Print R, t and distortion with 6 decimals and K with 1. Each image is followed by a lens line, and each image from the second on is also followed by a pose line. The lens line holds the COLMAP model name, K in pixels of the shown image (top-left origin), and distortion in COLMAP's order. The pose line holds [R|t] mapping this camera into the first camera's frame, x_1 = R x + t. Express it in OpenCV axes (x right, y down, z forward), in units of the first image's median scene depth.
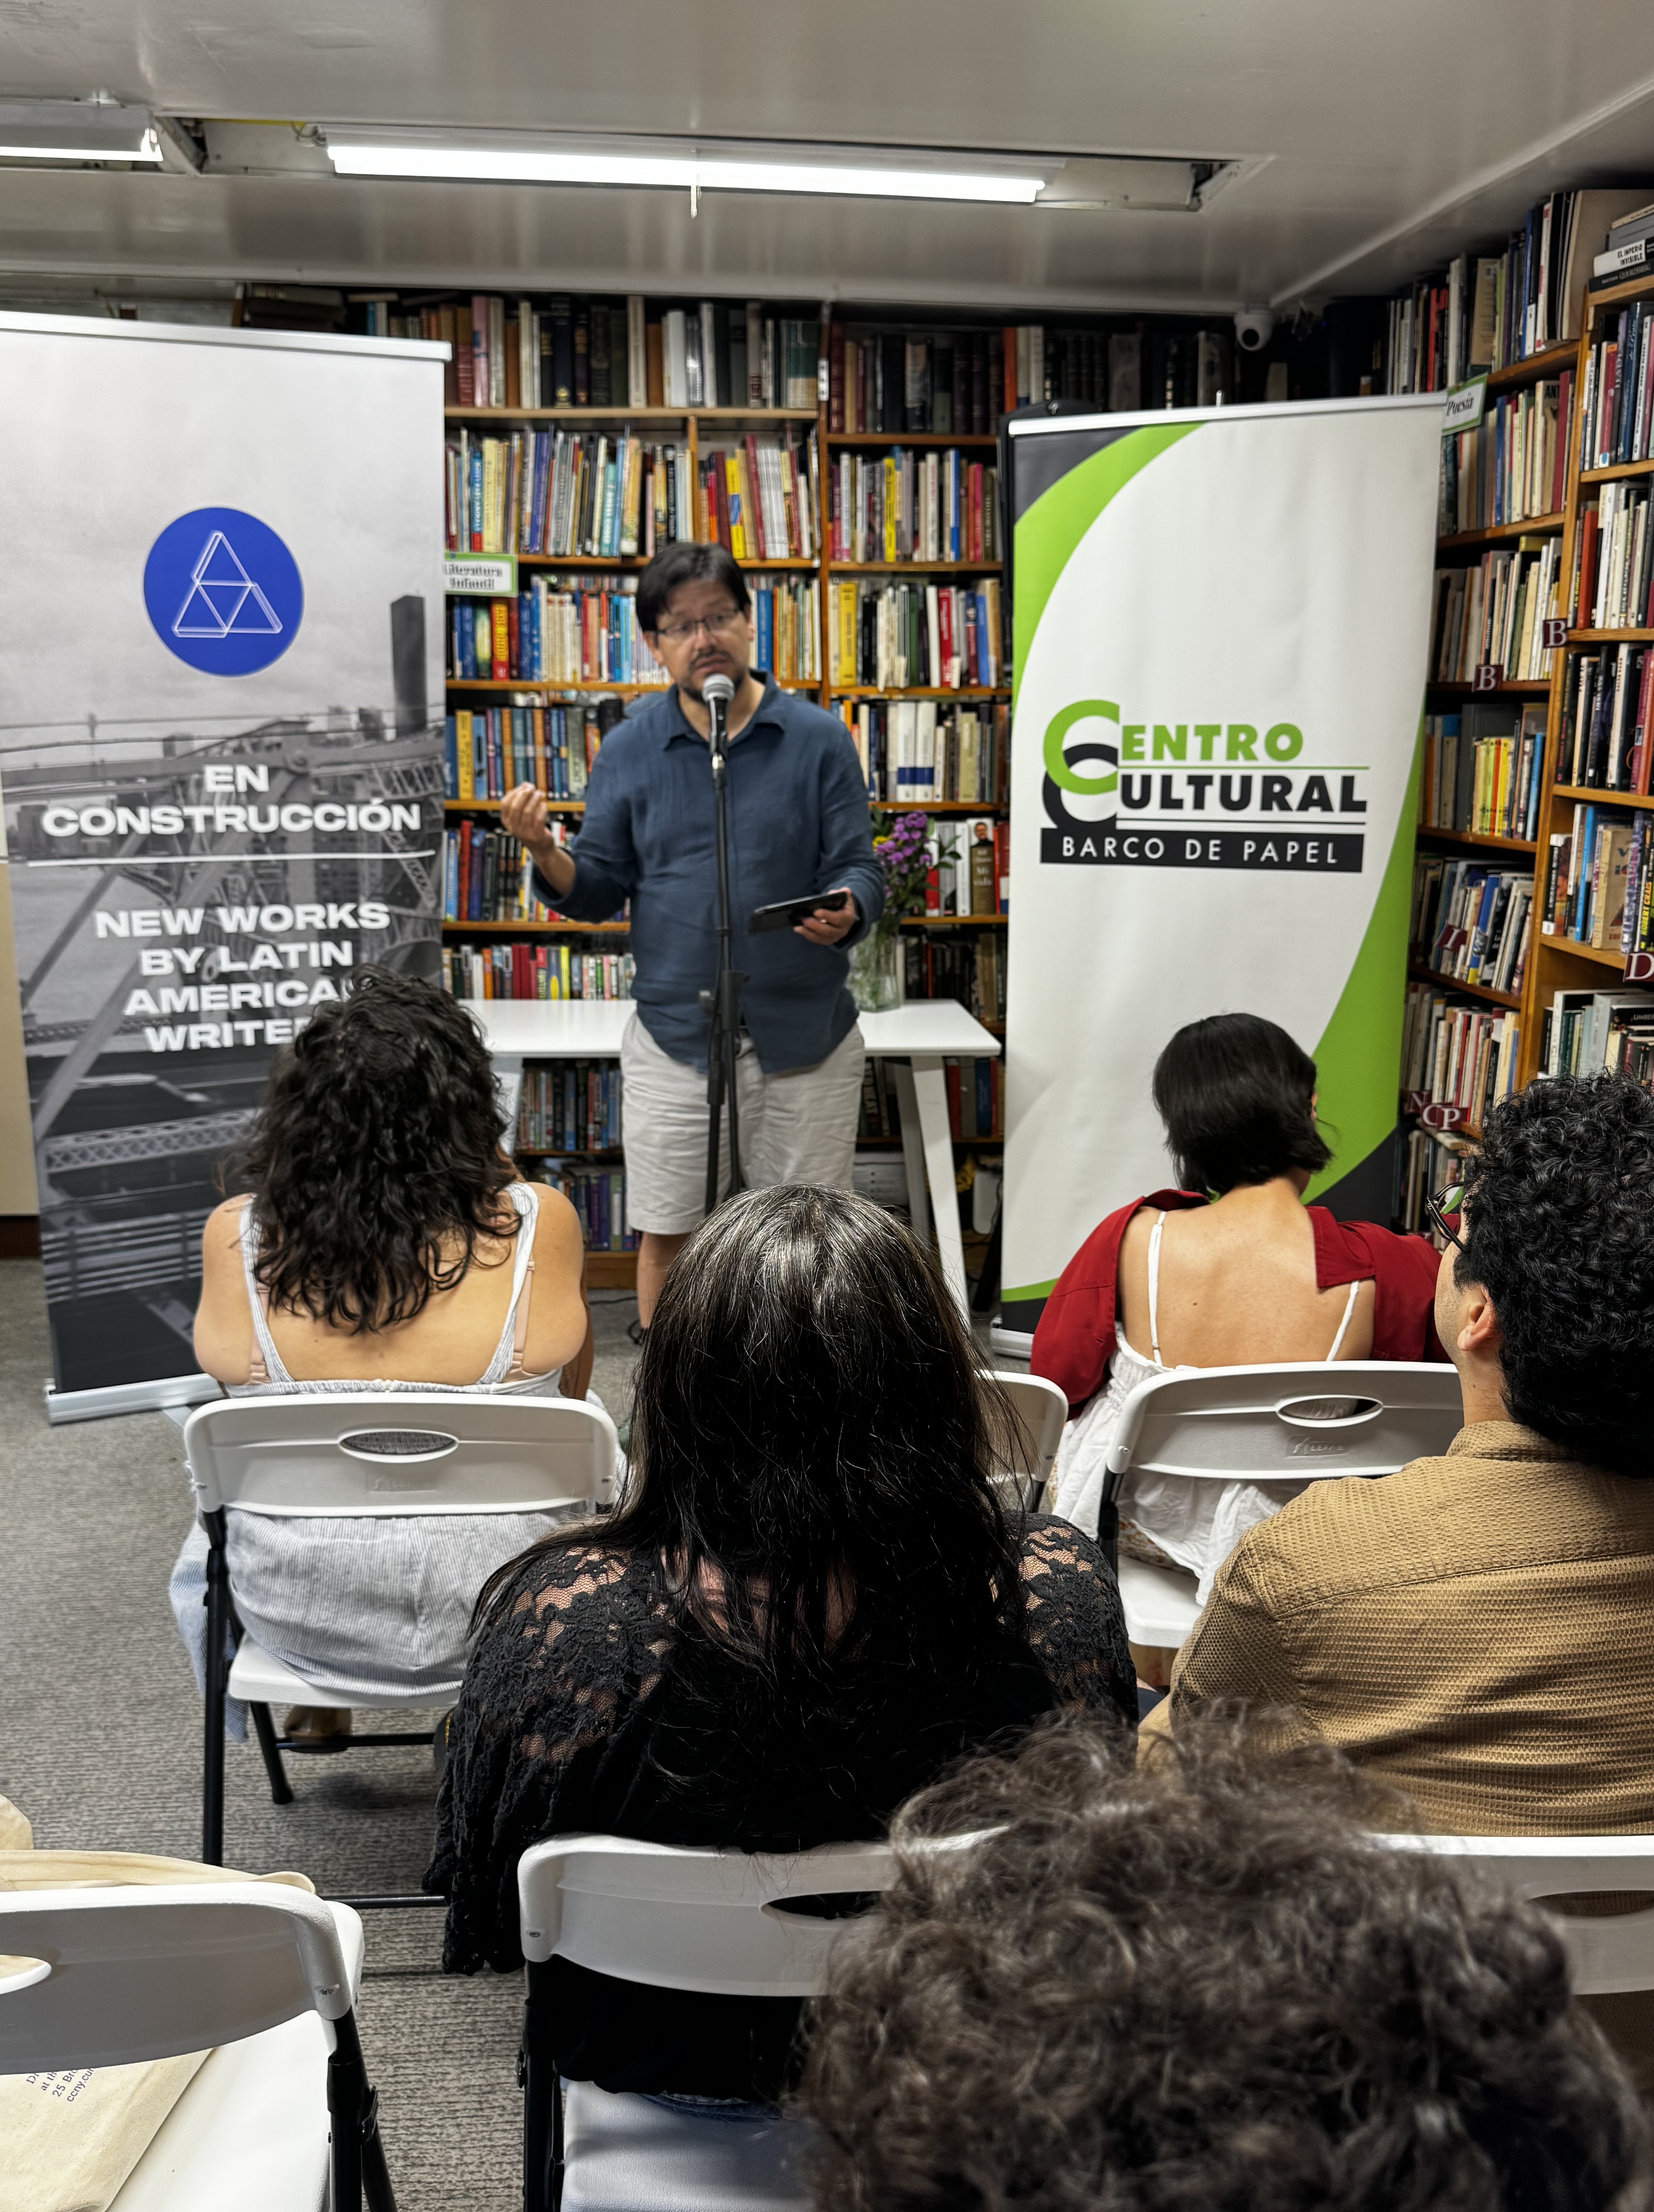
lens RADIAL K [[1910.8, 0, 821.9], [0, 1910.8, 1114.1], [0, 0, 1]] dist [0.139768, -0.248727]
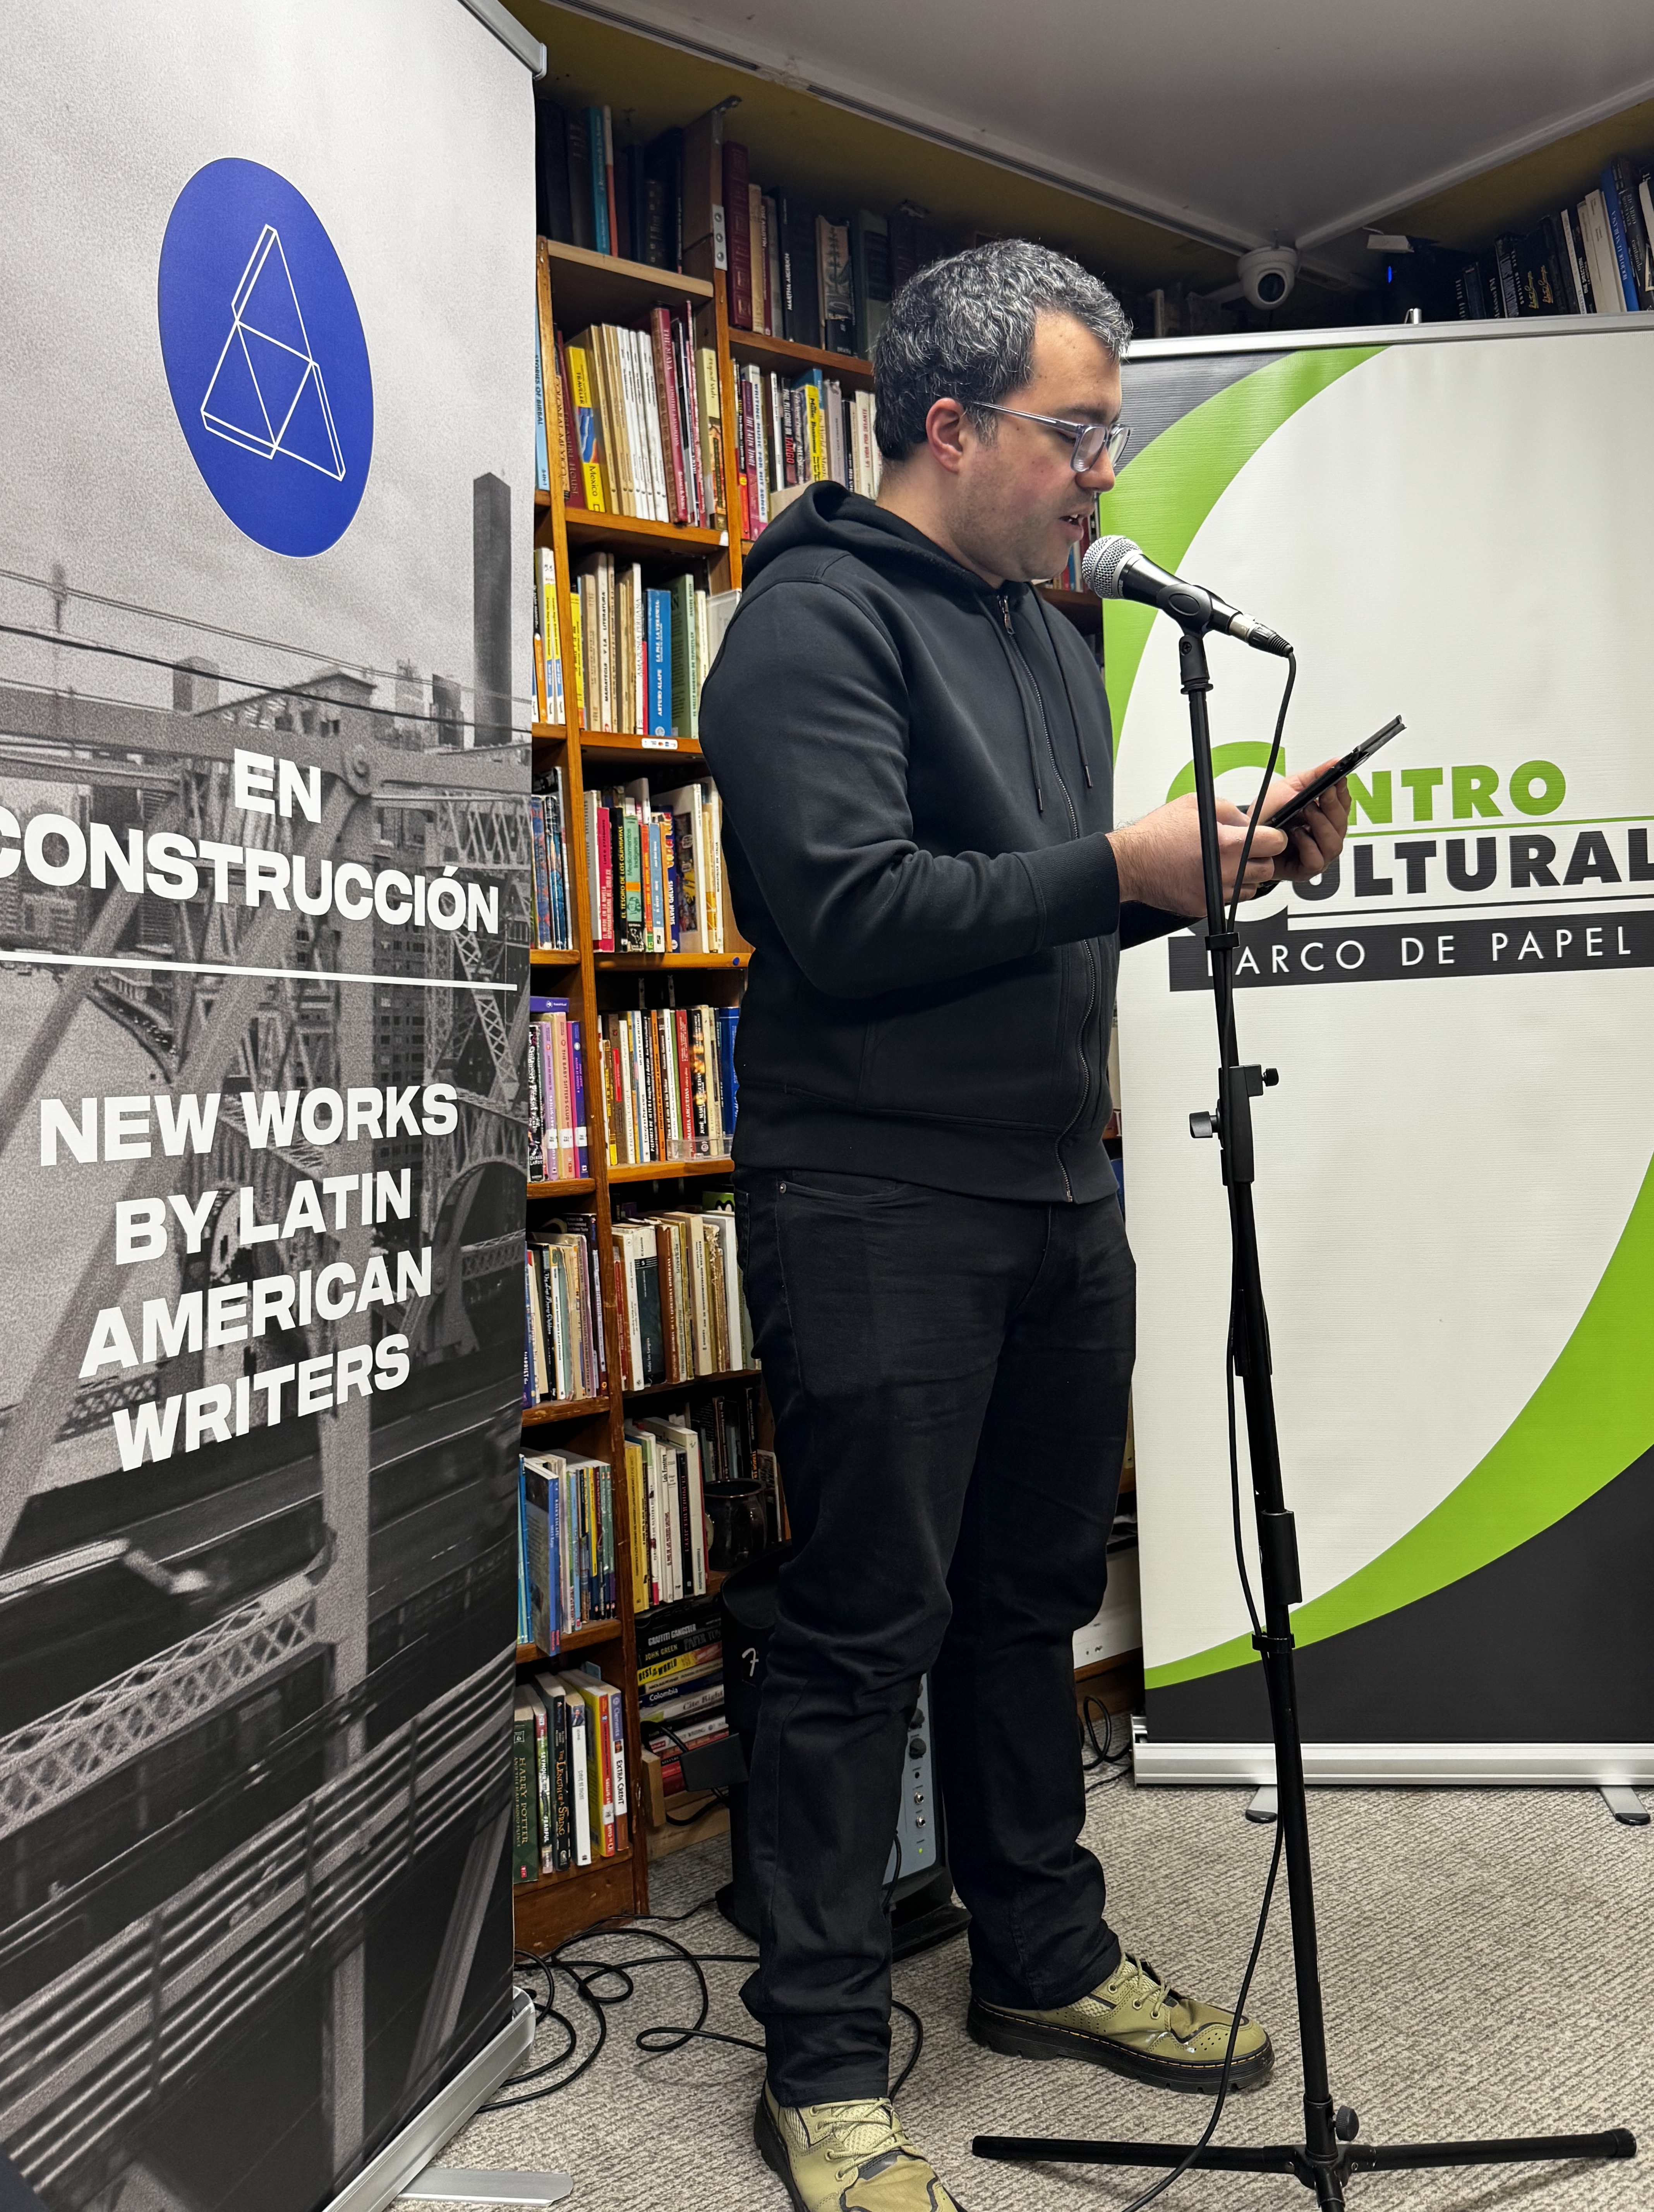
lens RADIAL K [[1871.8, 0, 825.2], [0, 1871.8, 1109.8], [0, 0, 1]] dist [0.098974, -0.151637]
pose [[0.691502, -0.060686, 0.719821, -0.508425], [0.230782, 0.962804, -0.140531, -0.016984], [-0.684518, 0.263299, 0.679785, 0.631503]]
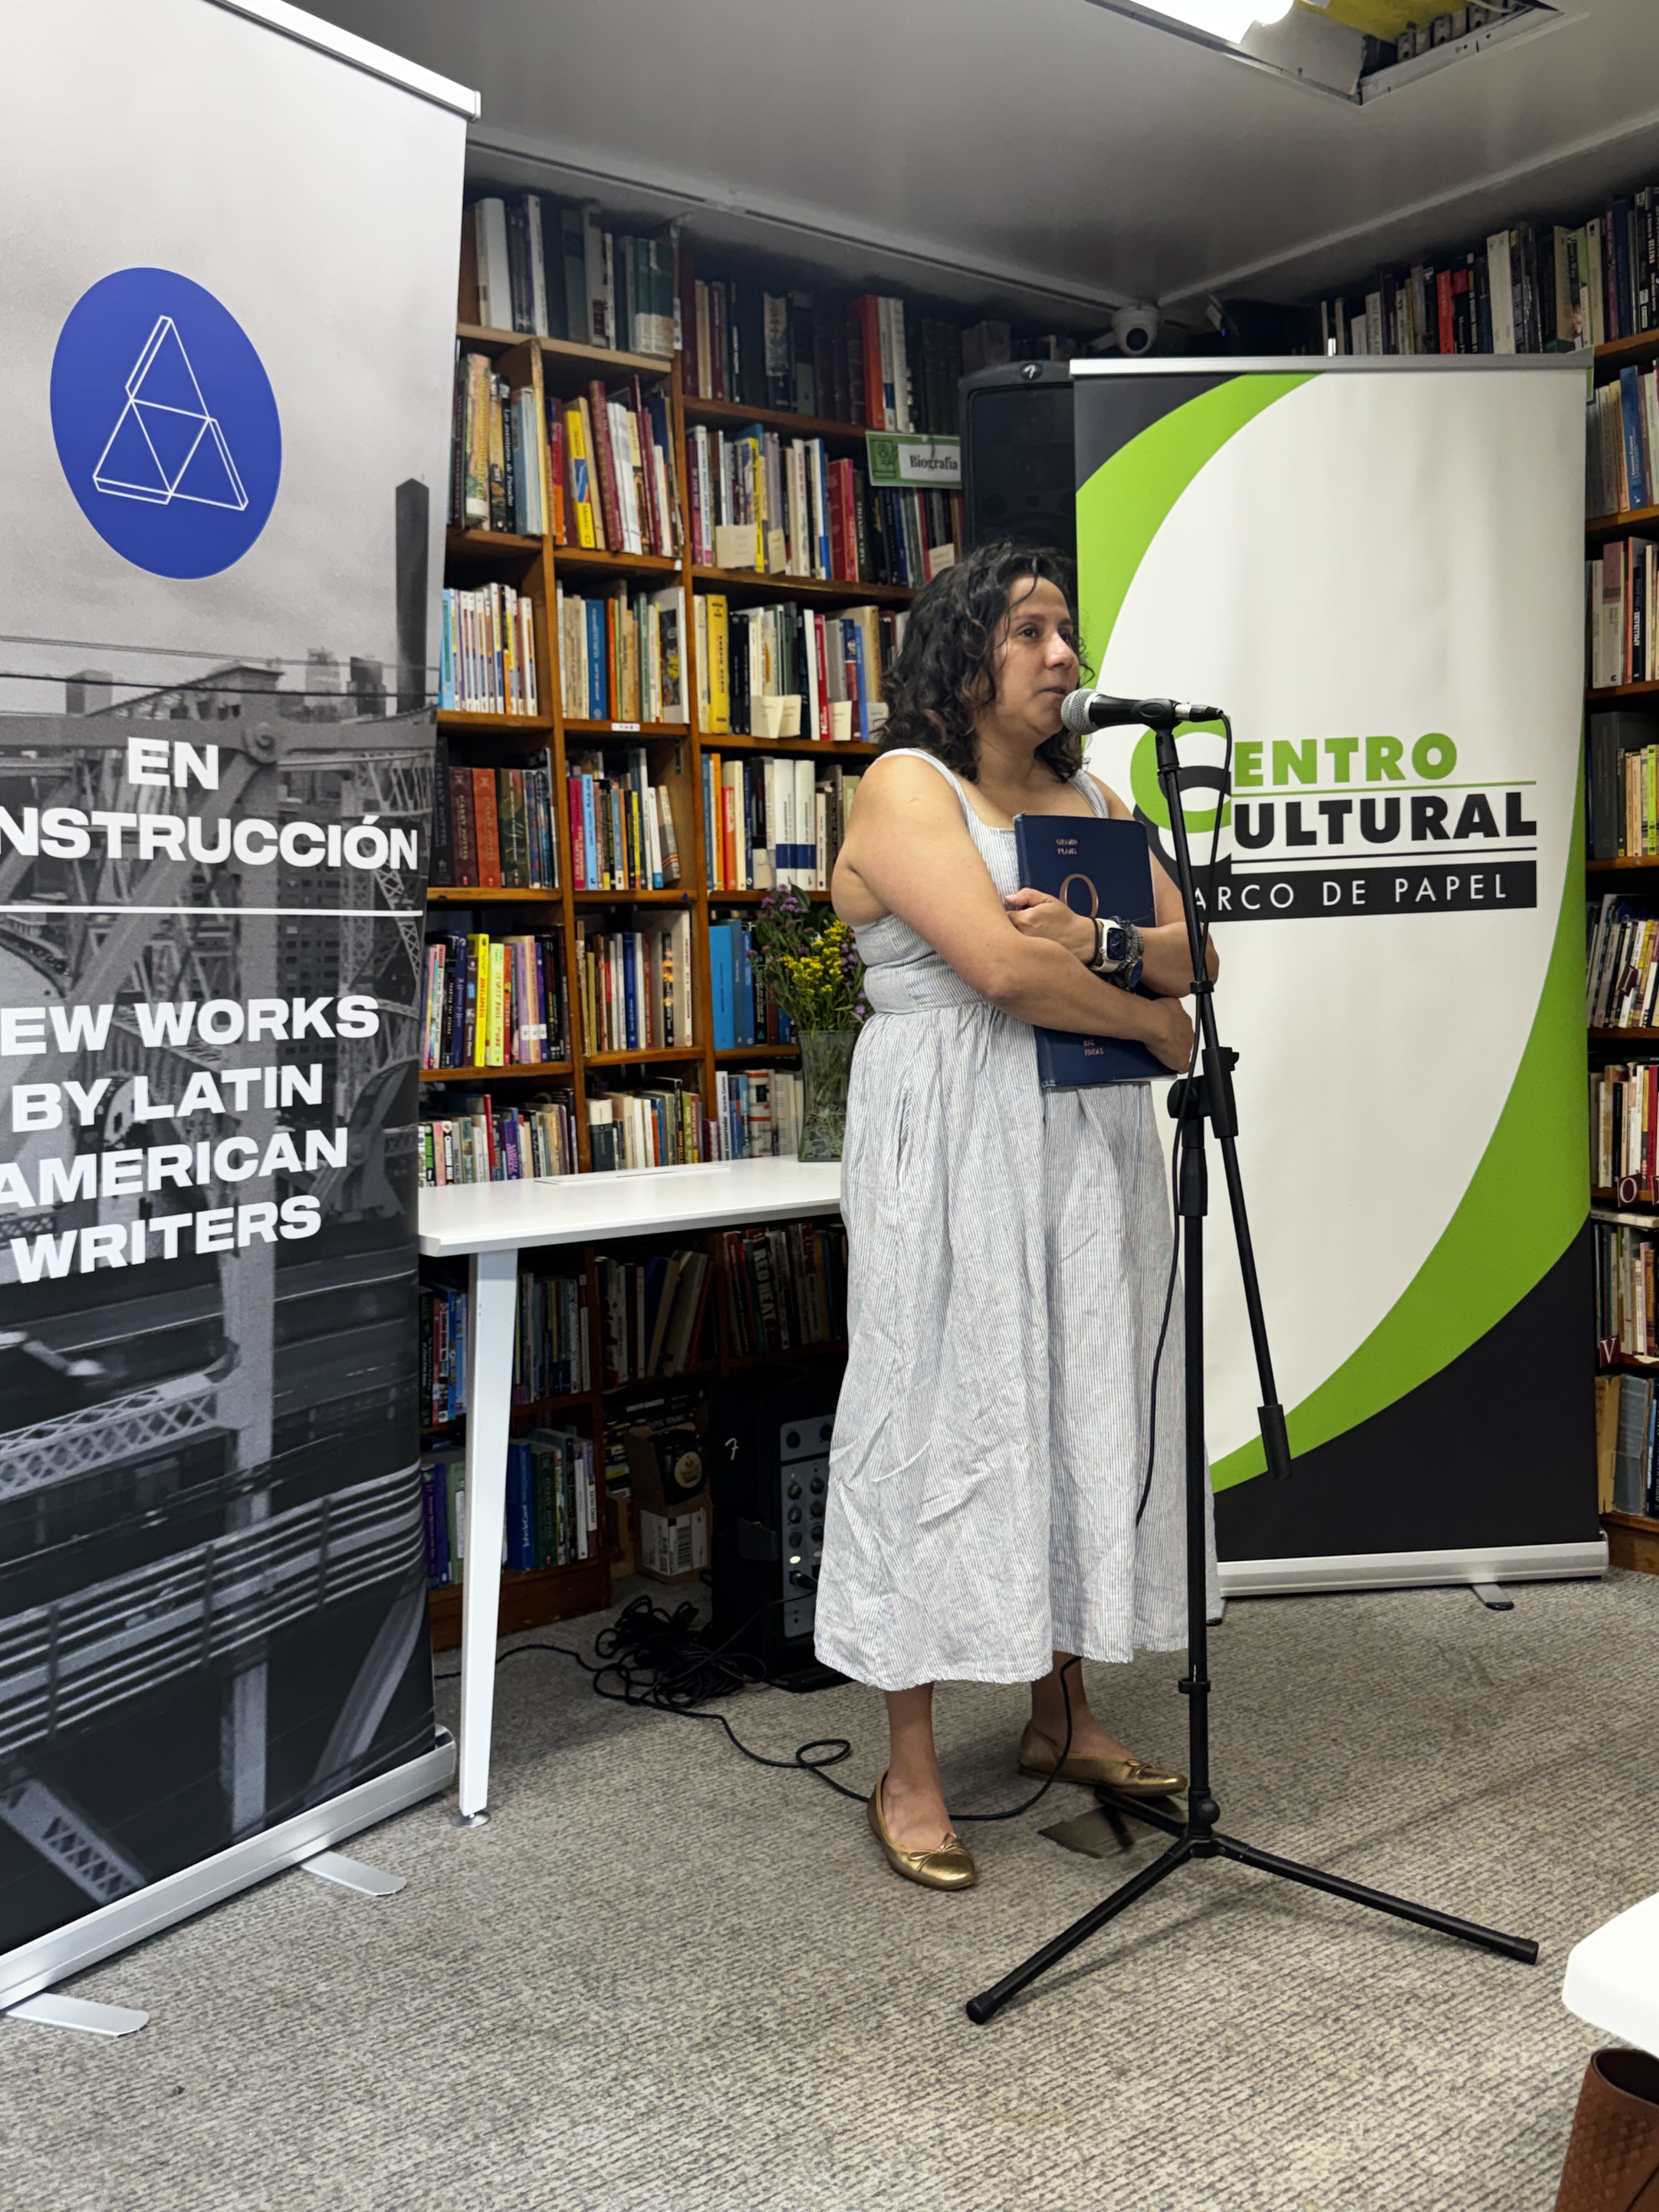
lens RADIAL K [[2059.6, 0, 881.9], [0, 2059.6, 1119.2], [0, 0, 1]] dist [0.071870, 0.000000]
pose [[0.839625, -0.071189, 0.538481, -0.444695], [0.152794, 0.982297, -0.108381, 0.019439], [-0.521233, 0.173276, 0.835639, 0.407427]]
